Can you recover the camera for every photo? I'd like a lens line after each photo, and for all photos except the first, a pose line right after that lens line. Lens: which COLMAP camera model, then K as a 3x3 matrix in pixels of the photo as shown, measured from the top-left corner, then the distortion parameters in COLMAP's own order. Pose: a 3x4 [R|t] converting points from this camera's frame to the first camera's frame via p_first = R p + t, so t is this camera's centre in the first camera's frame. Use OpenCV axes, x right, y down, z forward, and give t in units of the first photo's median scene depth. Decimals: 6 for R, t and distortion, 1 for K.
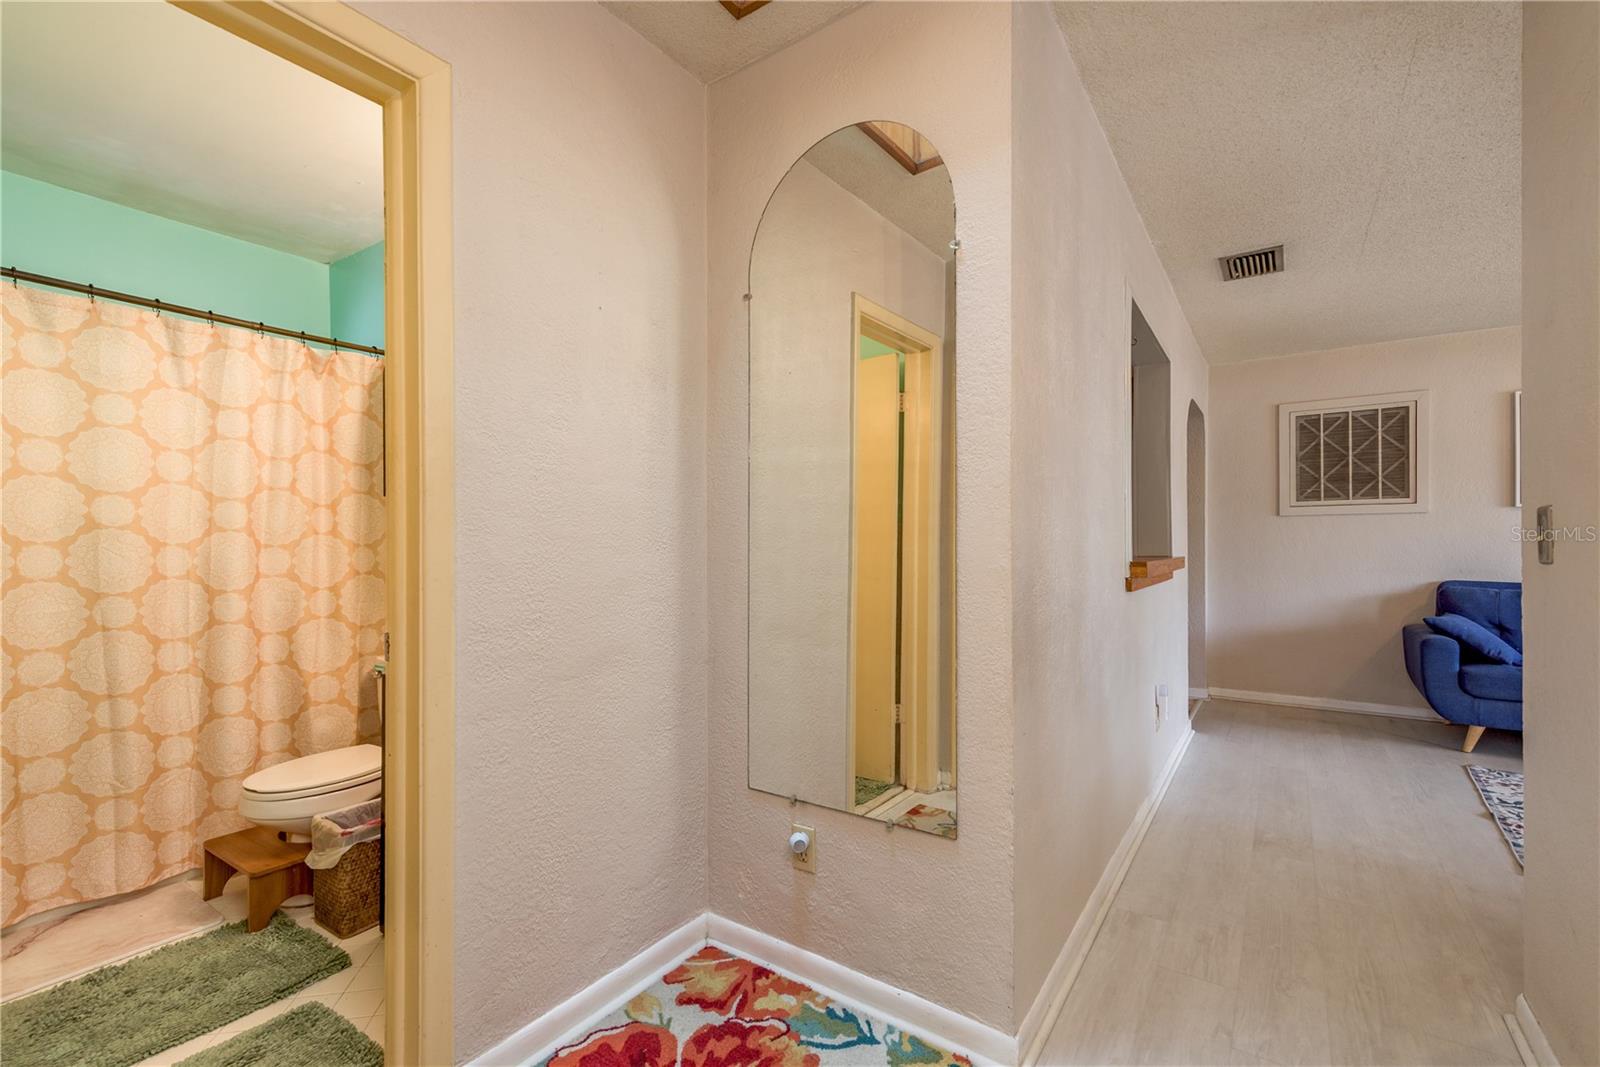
lens RADIAL K [[690.2, 0, 802.9], [0, 690.2, 537.8], [0, 0, 1]] dist [0.000094, -0.000538]
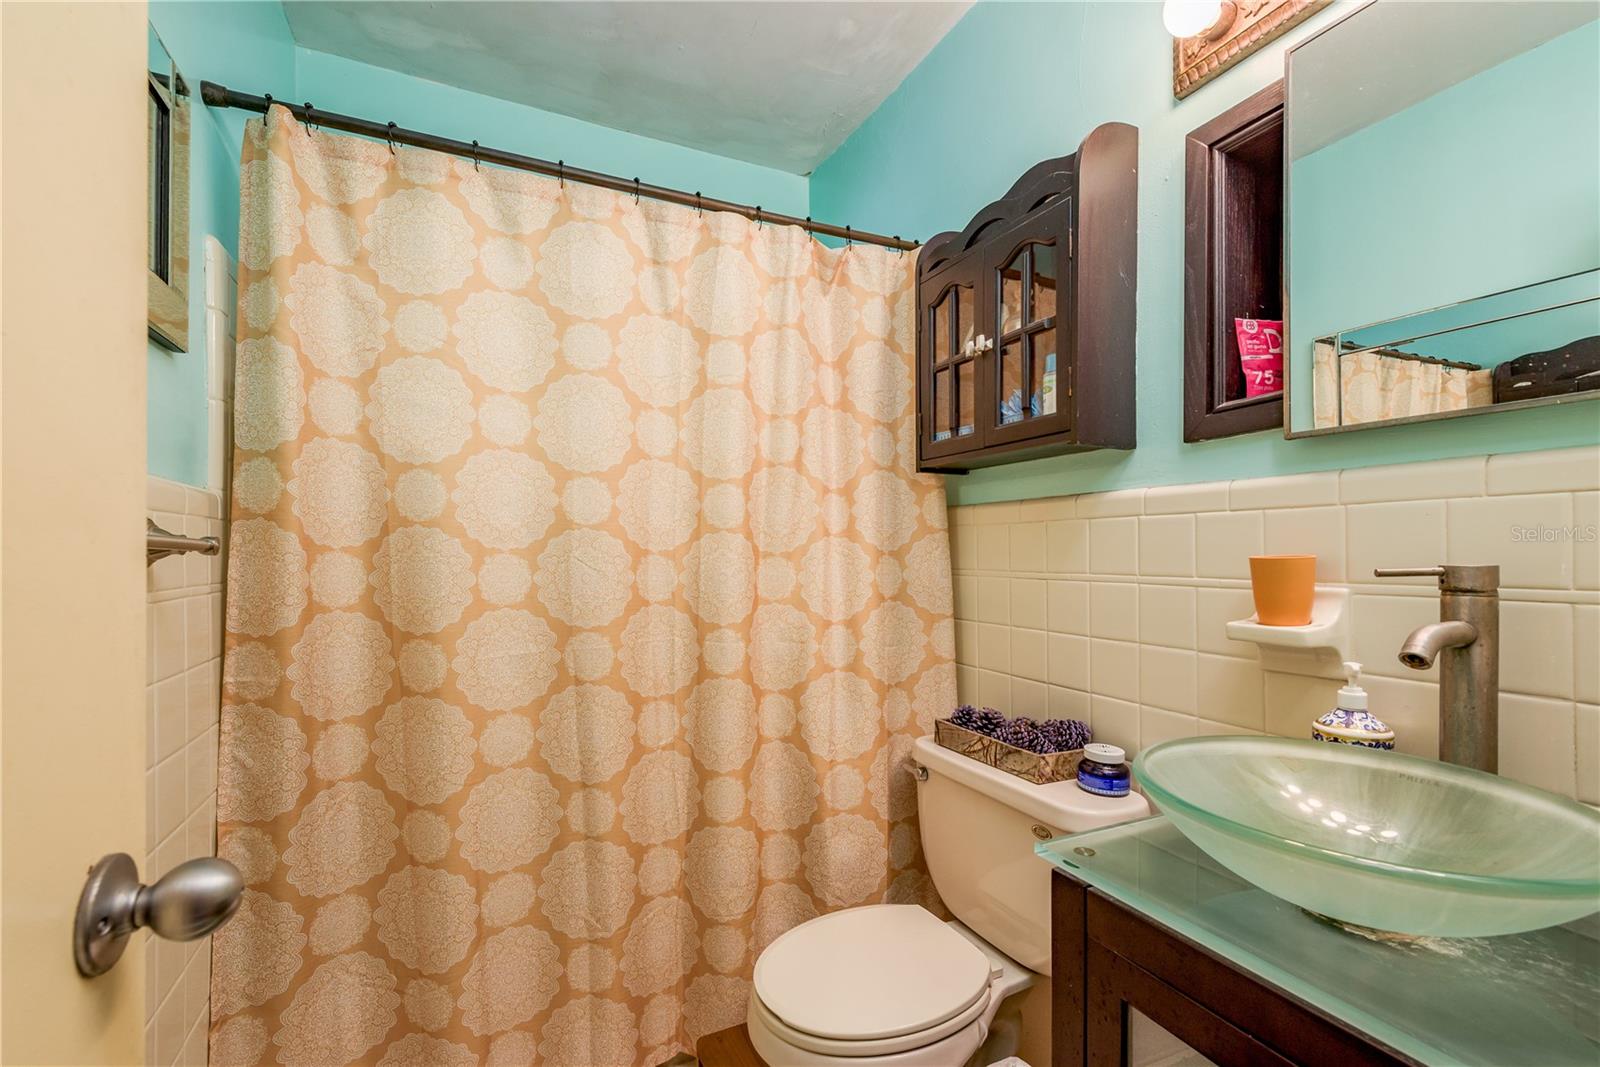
lens RADIAL K [[690.2, 0, 802.9], [0, 690.2, 537.8], [0, 0, 1]] dist [0.000094, -0.000538]
pose [[0.869280, -0.007621, -0.494262, -0.456457], [0.005244, 0.999967, -0.006196, 0.000556], [0.494293, 0.002794, 0.869291, 0.487767]]
